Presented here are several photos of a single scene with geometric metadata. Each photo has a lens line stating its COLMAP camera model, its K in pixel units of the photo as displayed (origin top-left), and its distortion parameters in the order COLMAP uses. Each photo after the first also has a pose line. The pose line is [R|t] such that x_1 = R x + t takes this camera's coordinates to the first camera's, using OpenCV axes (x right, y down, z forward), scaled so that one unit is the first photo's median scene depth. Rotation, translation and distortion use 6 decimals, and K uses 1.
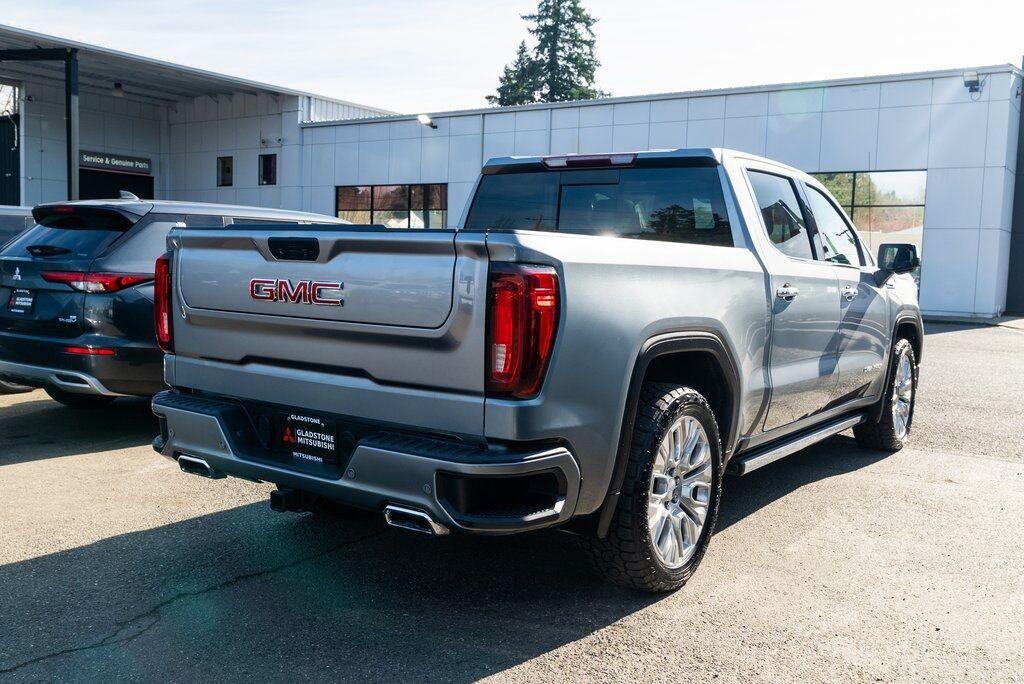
lens RADIAL K [[937.1, 0, 507.4], [0, 937.1, 342.2], [0, 0, 1]] dist [0.005623, 0.000000]
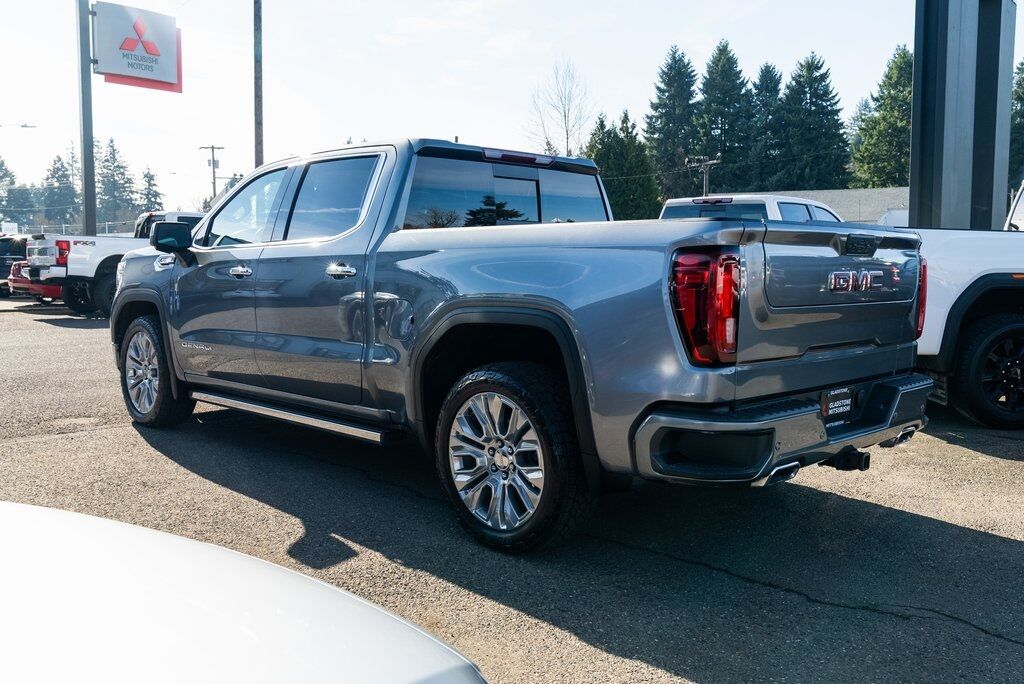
lens RADIAL K [[897.7, 0, 516.7], [0, 897.7, 340.3], [0, 0, 1]] dist [-0.006659, 0.009888]
pose [[0.170324, -0.111759, 0.979030, -0.192658], [0.082770, 0.991659, 0.098800, -0.017410], [-0.981906, 0.064206, 0.178154, 0.168340]]
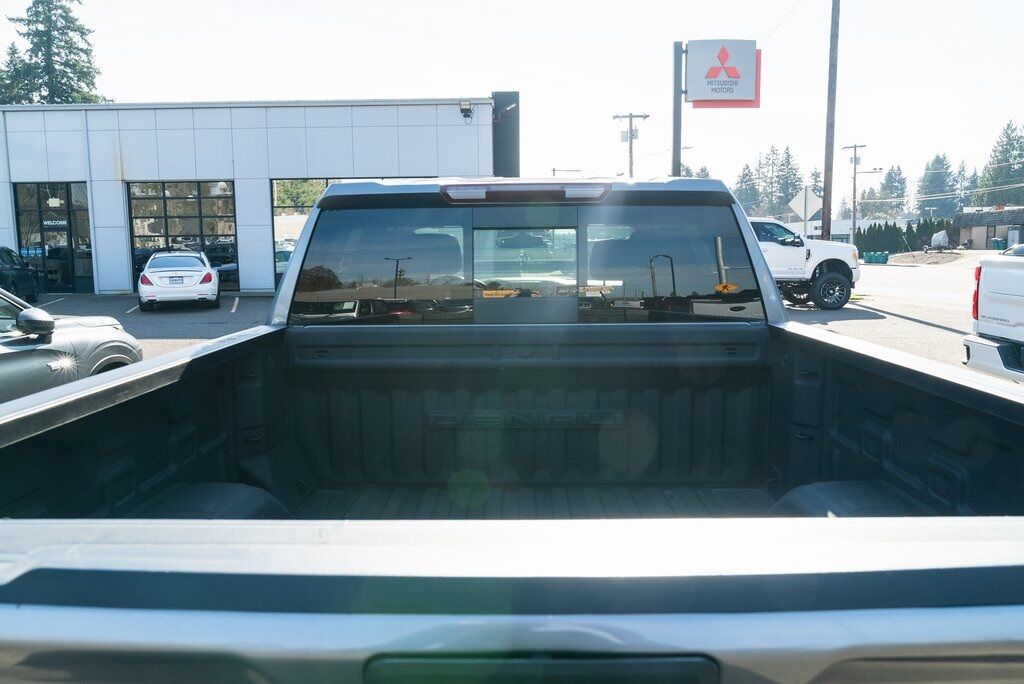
lens RADIAL K [[725.4, 0, 510.9], [0, 725.4, 340.7], [0, 0, 1]] dist [-0.027357, 0.015251]
pose [[0.822825, -0.111519, 0.557246, -0.043025], [0.083829, 0.993648, 0.075073, -0.026283], [-0.562079, -0.015059, 0.826947, 0.119354]]
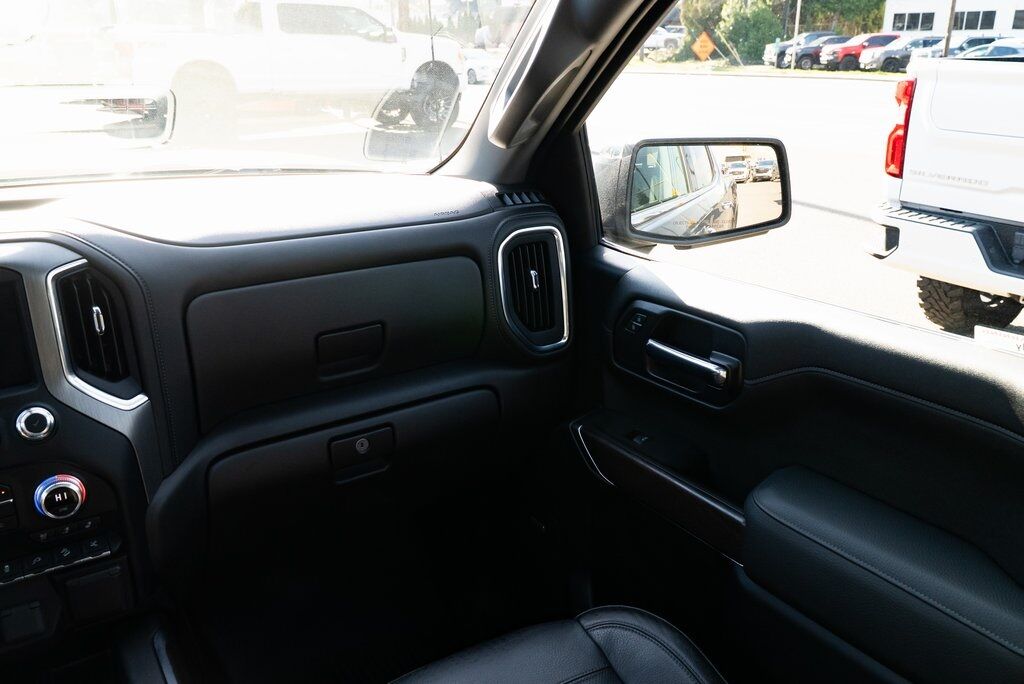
lens RADIAL K [[845.7, 0, 509.2], [0, 845.7, 338.4], [0, 0, 1]] dist [-0.017493, 0.022559]
pose [[0.372797, -0.338823, 0.863841, 0.043284], [0.094268, 0.939963, 0.327998, -0.032733], [-0.923112, -0.040844, 0.382356, 0.234646]]
